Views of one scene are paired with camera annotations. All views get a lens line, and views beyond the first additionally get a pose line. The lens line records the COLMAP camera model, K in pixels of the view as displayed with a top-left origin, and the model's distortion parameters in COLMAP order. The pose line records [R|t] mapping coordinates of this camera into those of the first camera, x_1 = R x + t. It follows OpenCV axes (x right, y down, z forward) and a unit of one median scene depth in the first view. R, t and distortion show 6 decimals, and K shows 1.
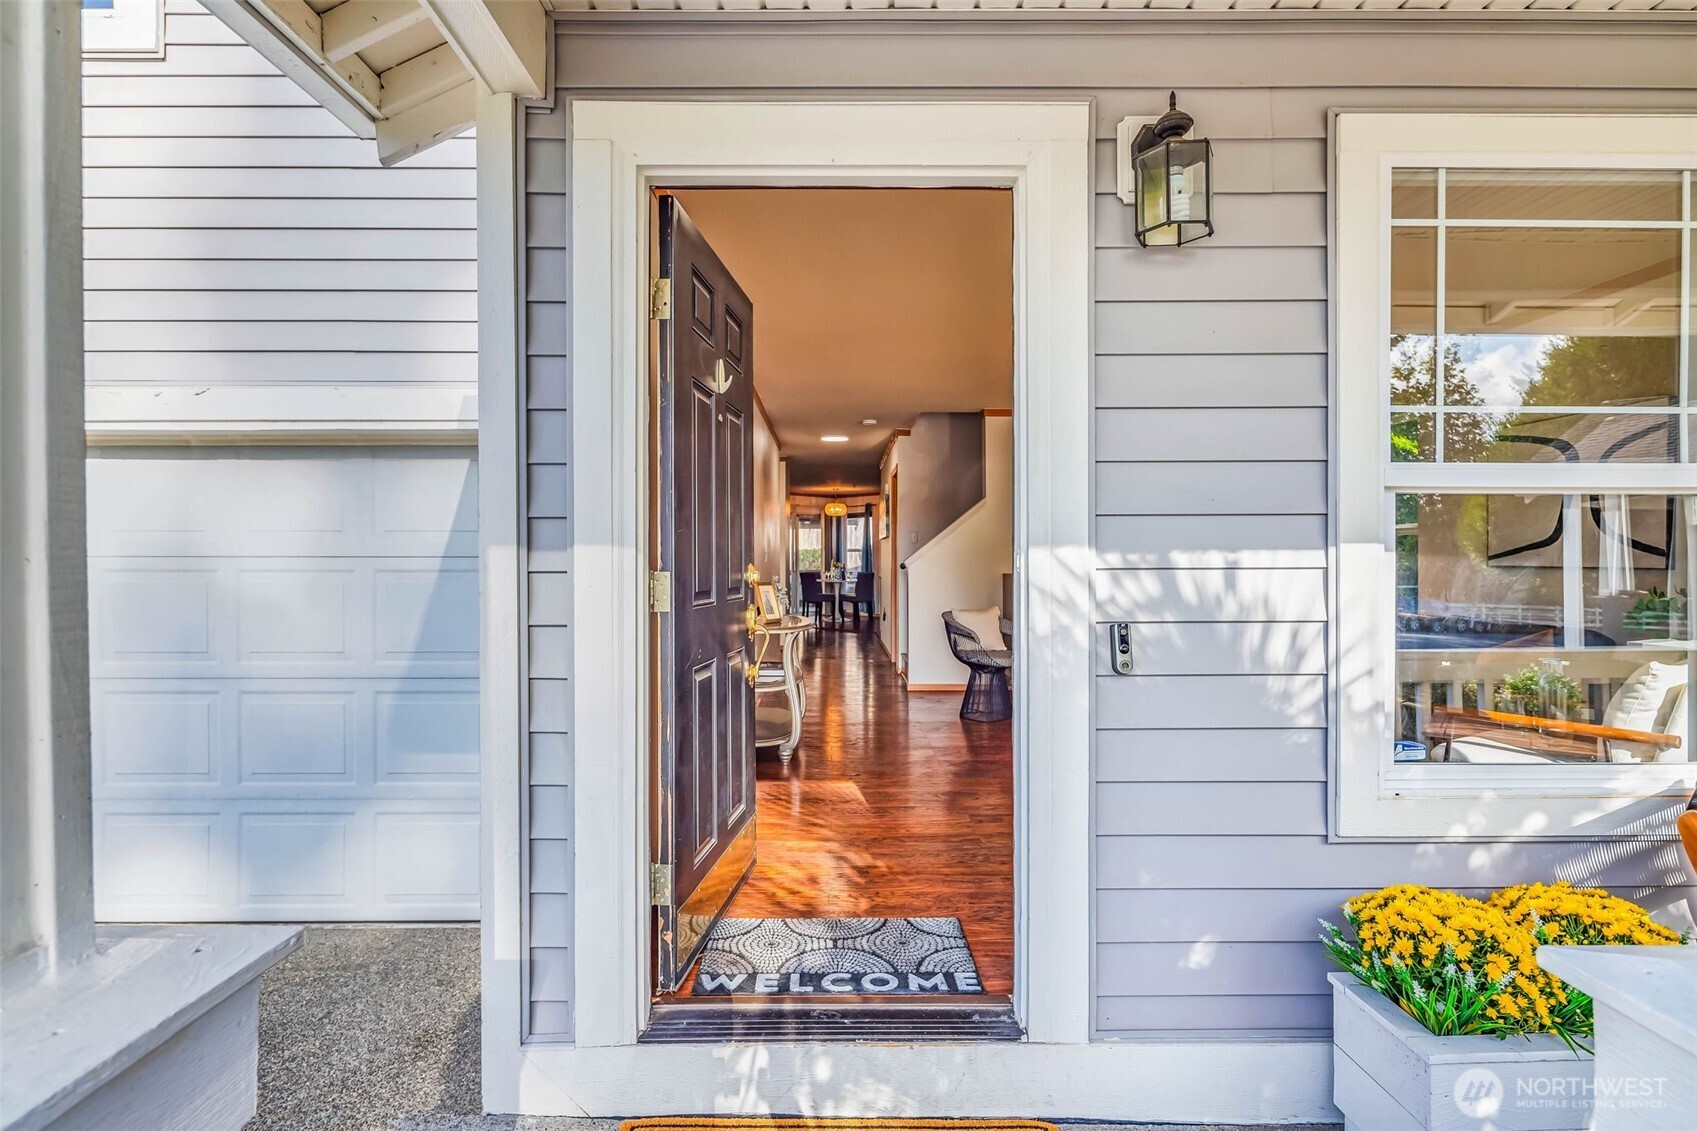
lens RADIAL K [[830.6, 0, 848.5], [0, 830.6, 565.5], [0, 0, 1]] dist [-0.000924, -0.000037]
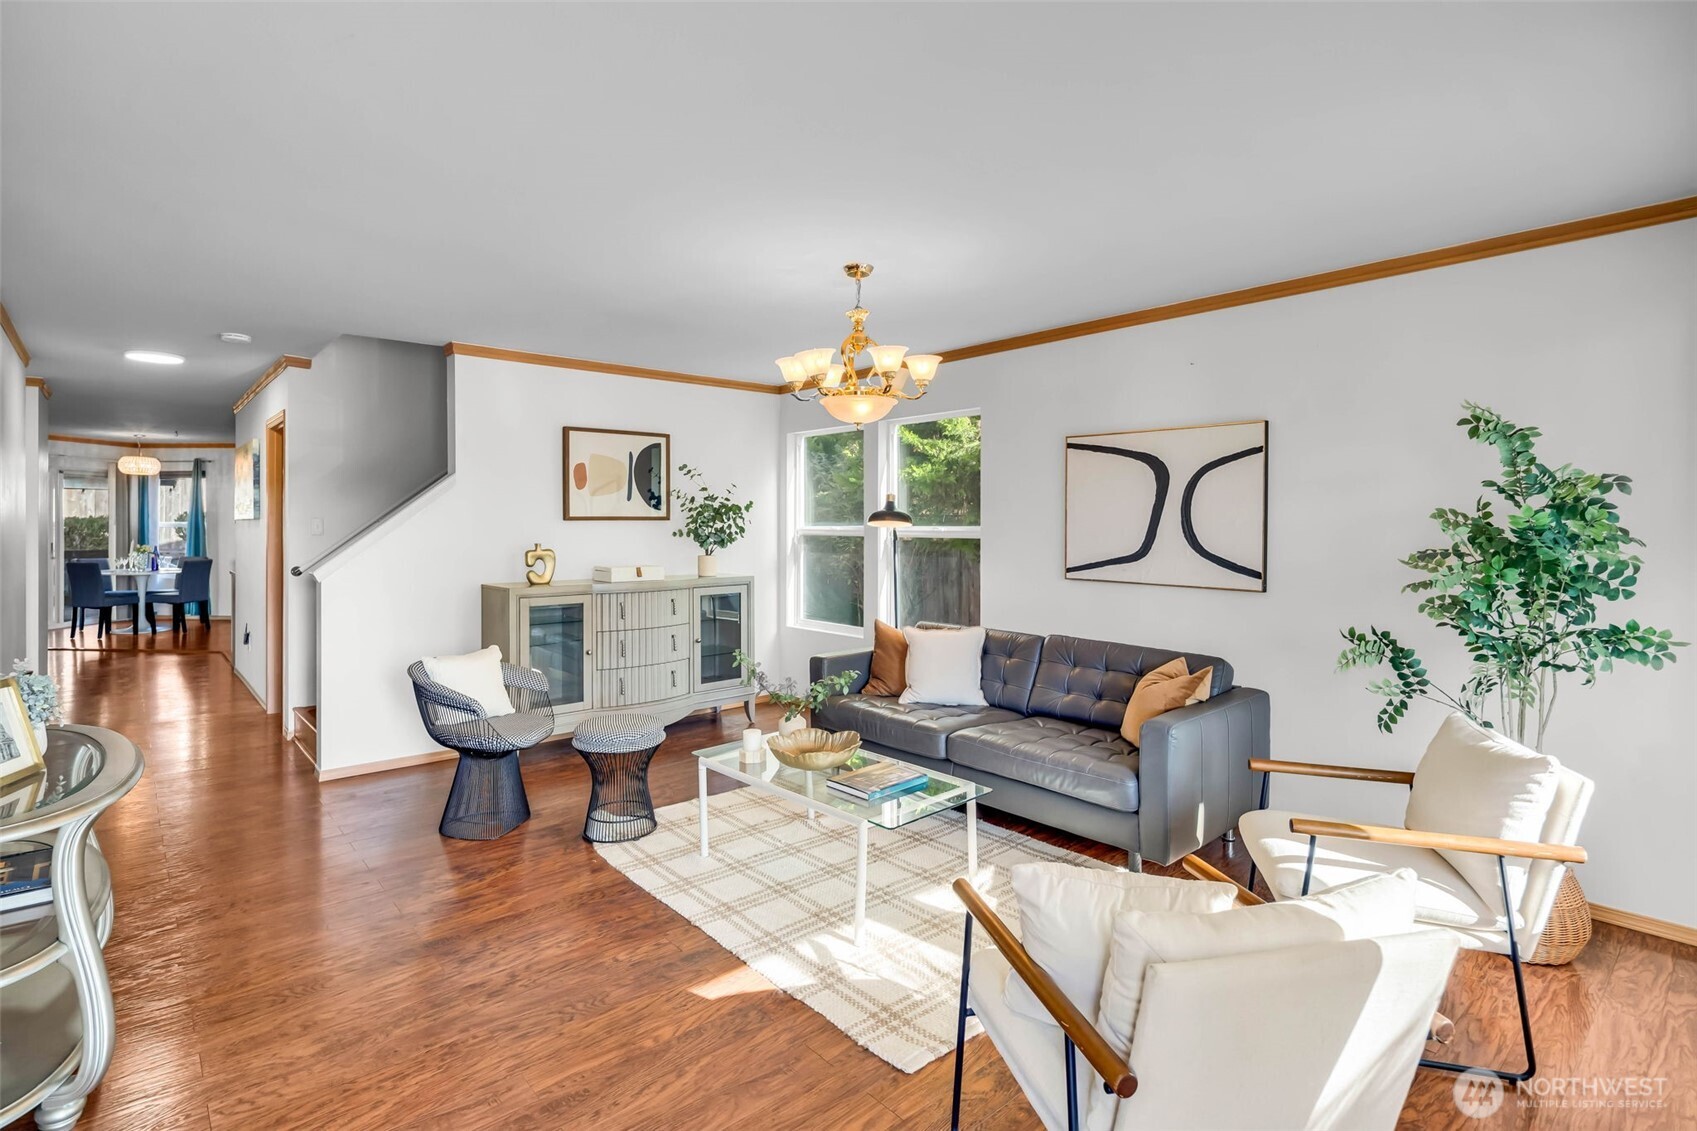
lens RADIAL K [[824.9, 0, 849.0], [0, 824.9, 527.5], [0, 0, 1]] dist [-0.001409, -0.000407]
pose [[0.760232, 0.002513, 0.649647, -0.012350], [-0.000399, 0.999994, -0.003402, -0.016062], [-0.649652, 0.002327, 0.760228, 0.125431]]
